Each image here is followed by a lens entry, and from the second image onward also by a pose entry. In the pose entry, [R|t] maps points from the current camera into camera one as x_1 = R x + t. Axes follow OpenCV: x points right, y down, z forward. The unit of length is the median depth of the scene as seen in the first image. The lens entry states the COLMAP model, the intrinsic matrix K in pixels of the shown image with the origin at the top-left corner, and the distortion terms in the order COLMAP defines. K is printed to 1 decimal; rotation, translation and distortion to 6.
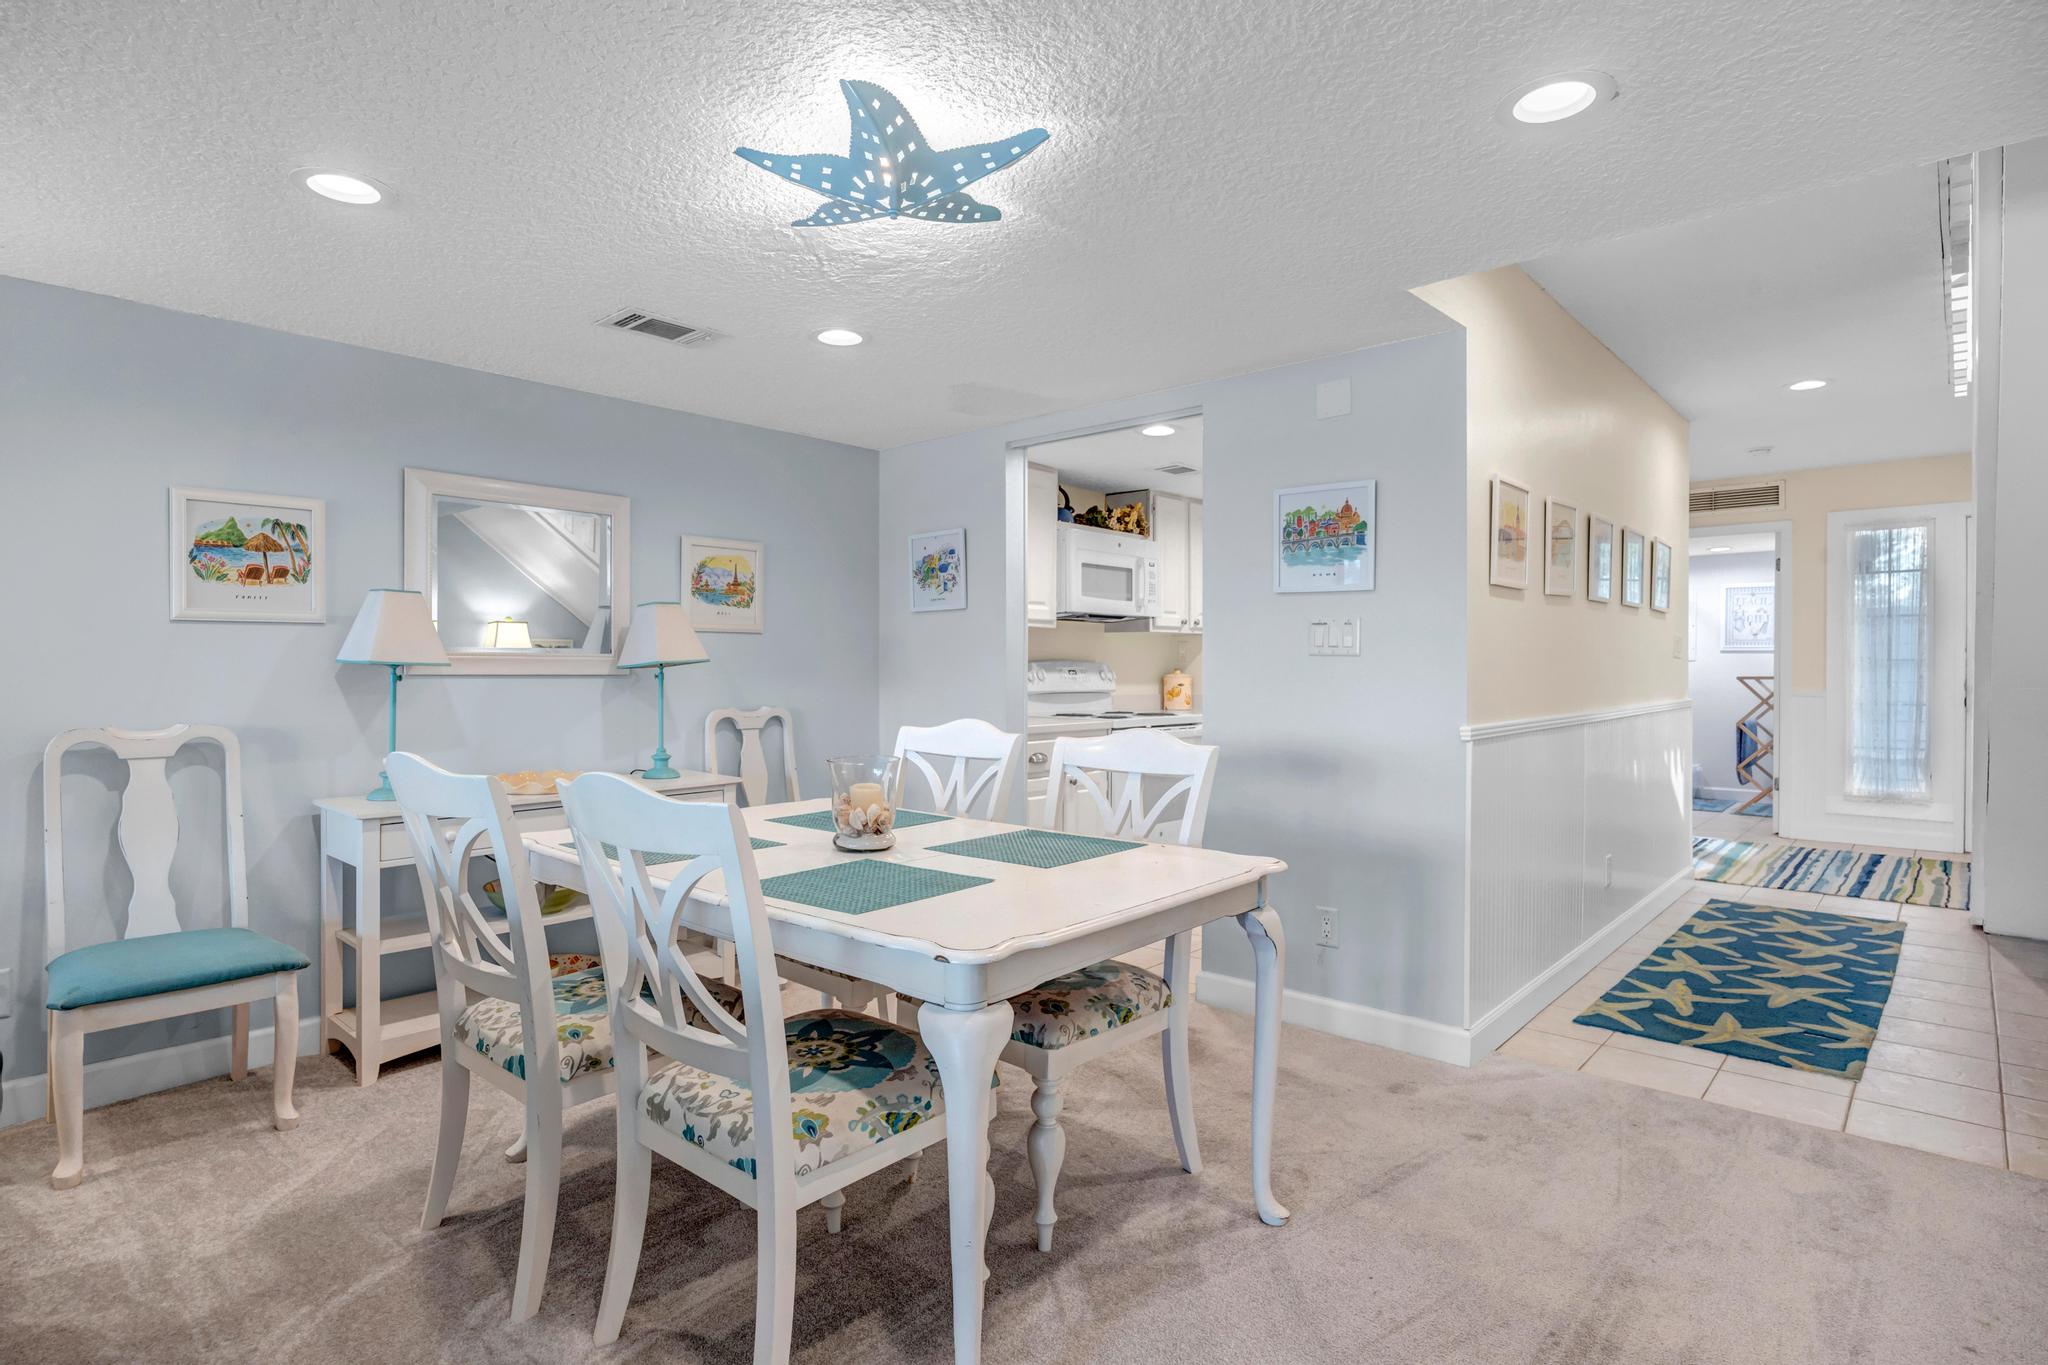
lens RADIAL K [[1032.6, 0, 1036.1], [0, 1032.6, 670.6], [0, 0, 1]] dist [-0.006376, 0.001863]
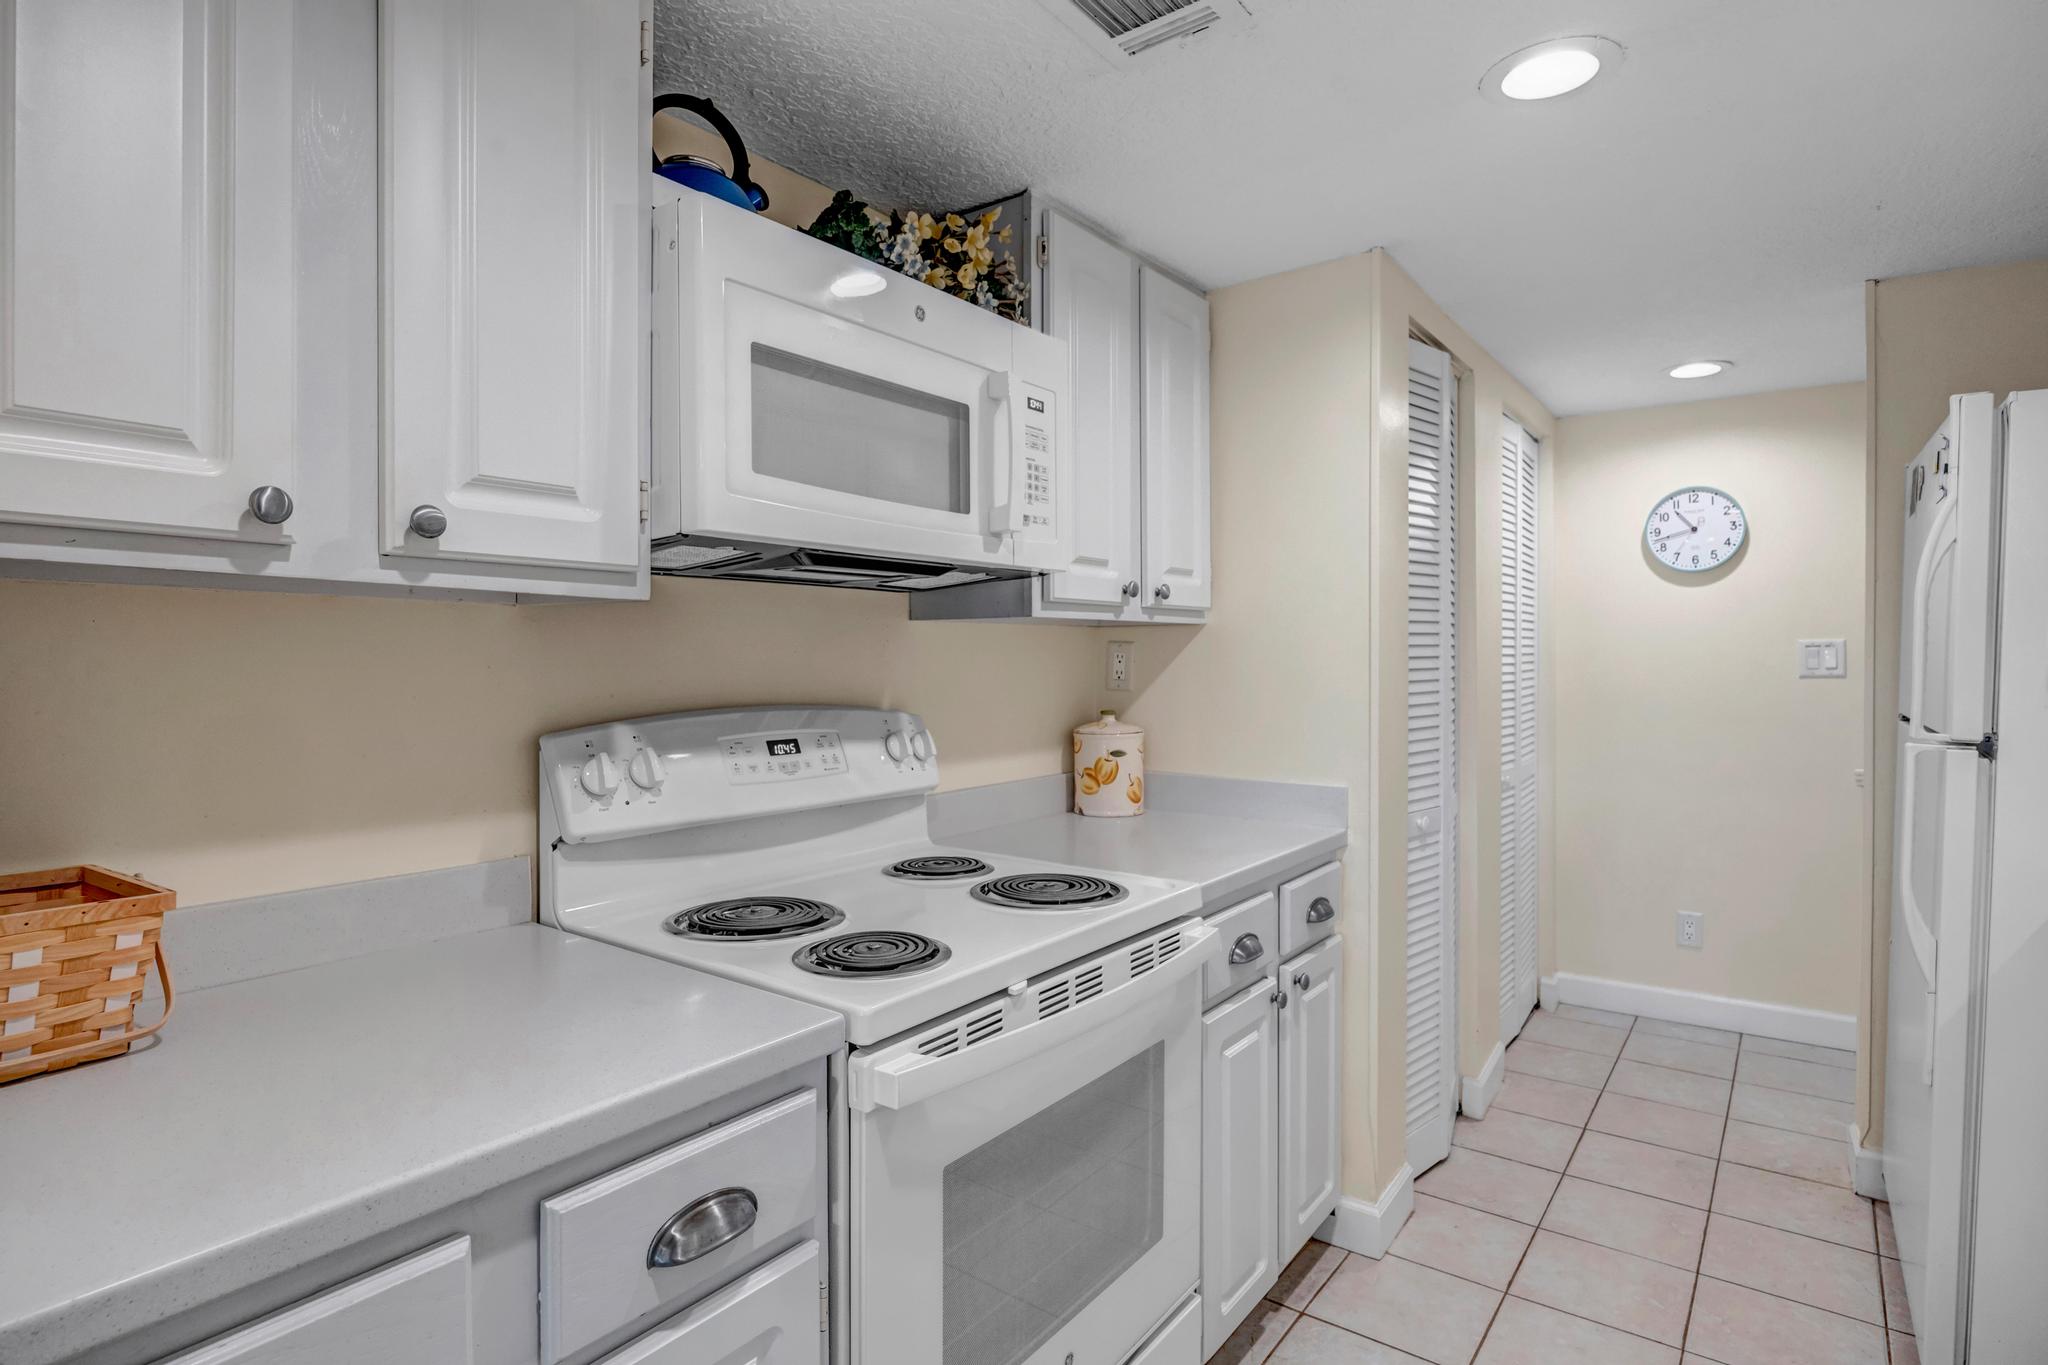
lens RADIAL K [[1032.6, 0, 1005.4], [0, 1032.6, 670.6], [0, 0, 1]] dist [-0.006376, 0.001863]
pose [[0.998193, -0.005599, 0.059824, 0.083107], [0.004909, 0.999920, 0.011676, -0.024692], [-0.059884, -0.011361, 0.998141, 0.681510]]
